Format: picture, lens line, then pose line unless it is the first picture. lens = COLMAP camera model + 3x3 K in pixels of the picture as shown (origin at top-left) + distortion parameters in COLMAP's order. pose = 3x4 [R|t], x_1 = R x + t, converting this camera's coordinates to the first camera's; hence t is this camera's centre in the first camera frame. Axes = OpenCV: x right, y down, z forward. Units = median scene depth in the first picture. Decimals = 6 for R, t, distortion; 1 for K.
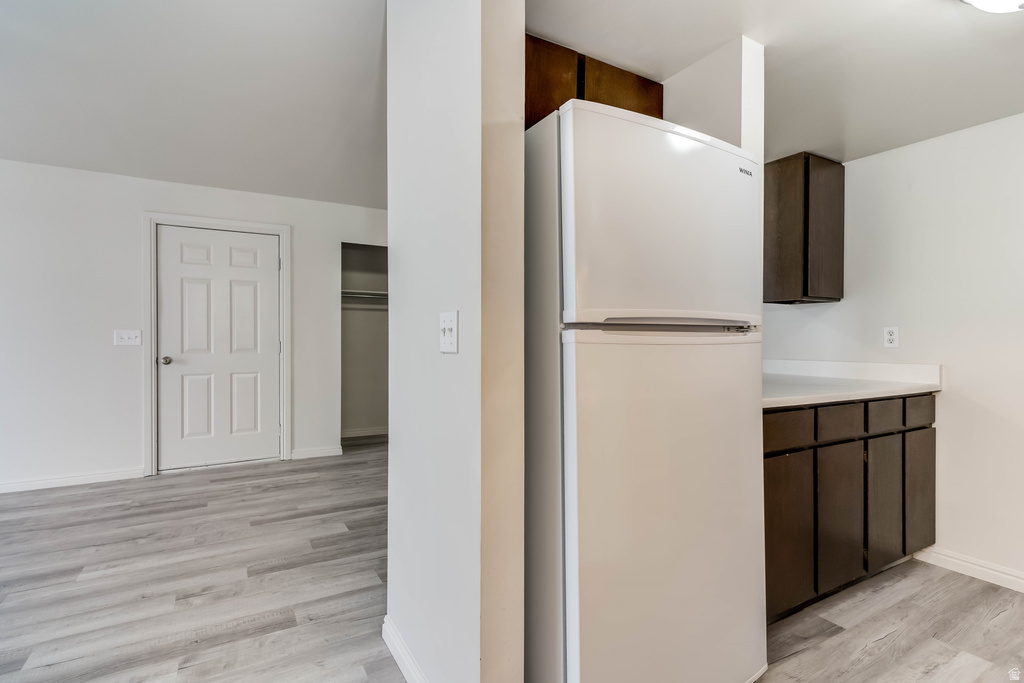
lens RADIAL K [[494.7, 0, 509.9], [0, 494.7, 345.1], [0, 0, 1]] dist [0.003770, -0.000945]
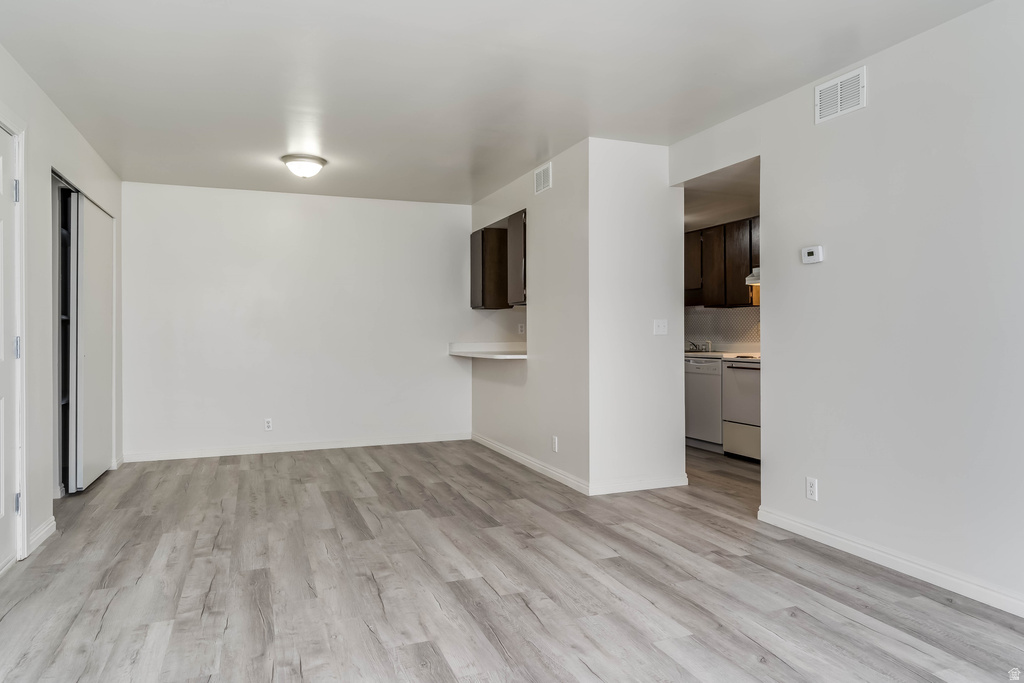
lens RADIAL K [[657.4, 0, 513.1], [0, 657.4, 326.7], [0, 0, 1]] dist [0.002562, 0.002482]
pose [[0.149267, 0.003822, 0.988790, -1.479155], [0.014765, 0.999872, -0.006094, -0.007613], [-0.988687, 0.015509, 0.149192, 0.505615]]
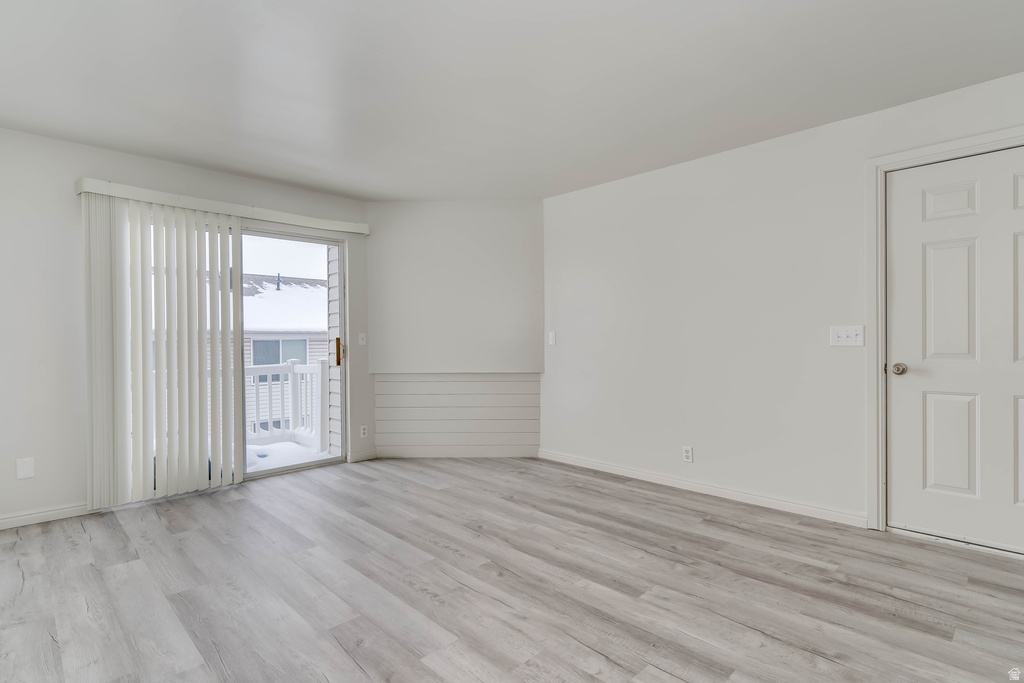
lens RADIAL K [[506.9, 0, 513.1], [0, 506.9, 342.0], [0, 0, 1]] dist [-0.001249, 0.001914]
pose [[0.252042, 0.002818, -0.967712, -0.187719], [-0.003012, 0.999993, 0.002128, -0.006939], [0.967712, 0.002379, 0.252049, 0.382086]]
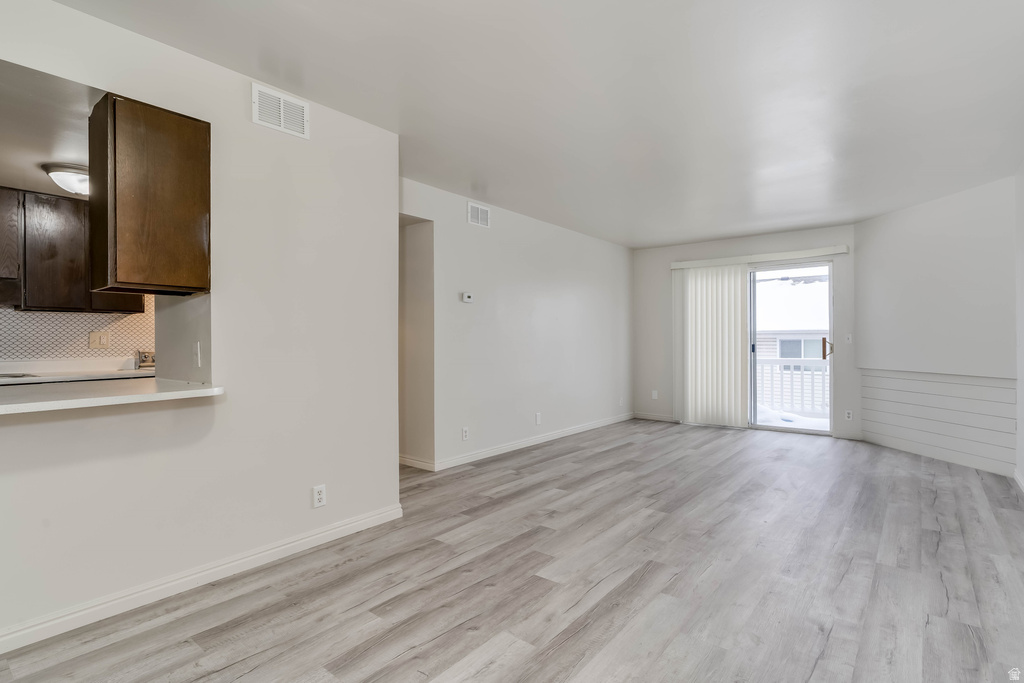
lens RADIAL K [[506.9, 0, 511.5], [0, 506.9, 339.4], [0, 0, 1]] dist [-0.001249, 0.001914]
pose [[-0.934026, -0.000784, -0.357204, 0.007870], [-0.003076, 0.999978, 0.005848, -0.015190], [0.357192, 0.006561, -0.934008, 1.531065]]
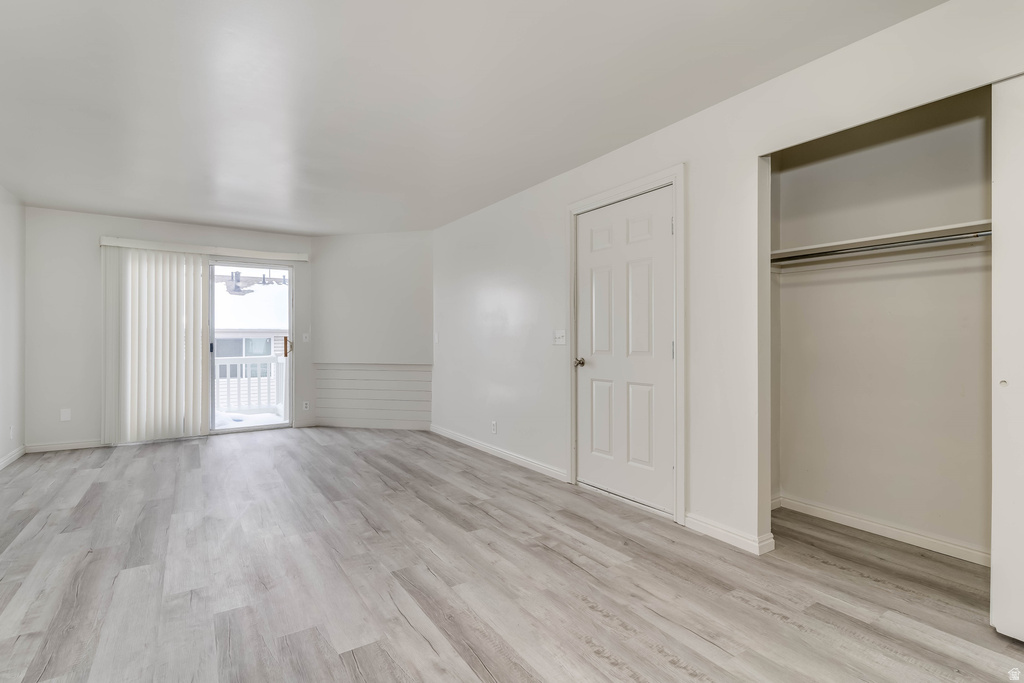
lens RADIAL K [[494.7, 0, 512.6], [0, 494.7, 332.4], [0, 0, 1]] dist [0.003770, -0.000945]
pose [[0.052215, -0.014480, -0.998531, 0.257541], [-0.009008, 0.999847, -0.014970, -0.009990], [0.998595, 0.009777, 0.052076, 1.022275]]
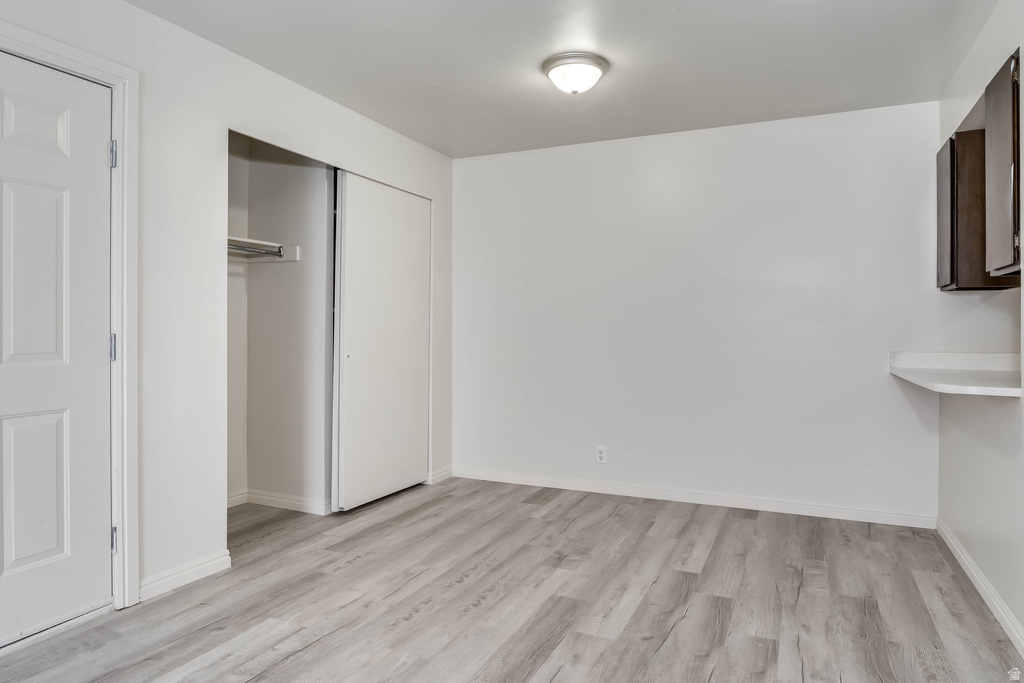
lens RADIAL K [[640.9, 0, 514.3], [0, 640.9, 329.5], [0, 0, 1]] dist [-0.022986, 0.003561]
pose [[0.814846, 0.000171, 0.579678, -0.683685], [0.004216, 0.999972, -0.006221, -0.007833], [-0.579662, 0.007513, 0.814822, 0.480937]]
